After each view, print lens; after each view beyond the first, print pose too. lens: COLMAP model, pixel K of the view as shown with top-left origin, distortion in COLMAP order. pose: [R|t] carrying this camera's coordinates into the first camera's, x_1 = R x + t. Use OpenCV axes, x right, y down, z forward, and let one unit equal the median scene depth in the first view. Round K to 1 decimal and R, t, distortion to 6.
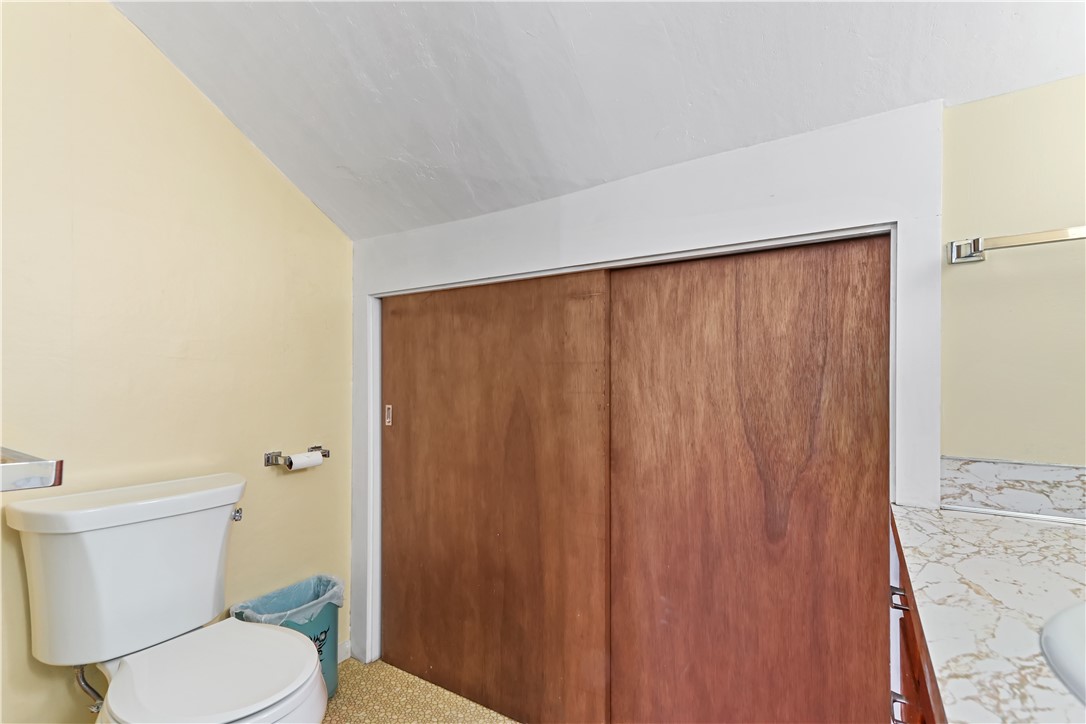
lens RADIAL K [[501.8, 0, 544.1], [0, 501.8, 369.3], [0, 0, 1]] dist [0.020560, 0.000043]
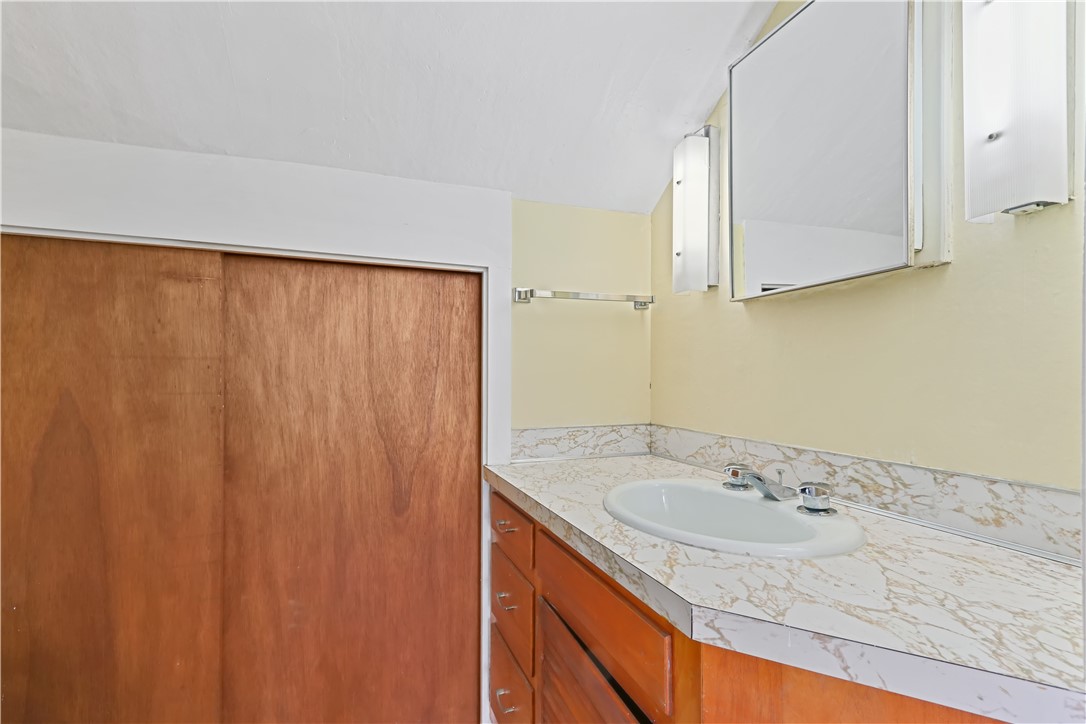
lens RADIAL K [[495.9, 0, 543.0], [0, 495.9, 362.0], [0, 0, 1]] dist [0.020242, 0.000392]
pose [[0.600221, 0.024957, 0.799445, -0.261814], [-0.017431, 0.999684, -0.018121, -0.001217], [-0.799645, -0.003058, 0.600466, 0.029890]]
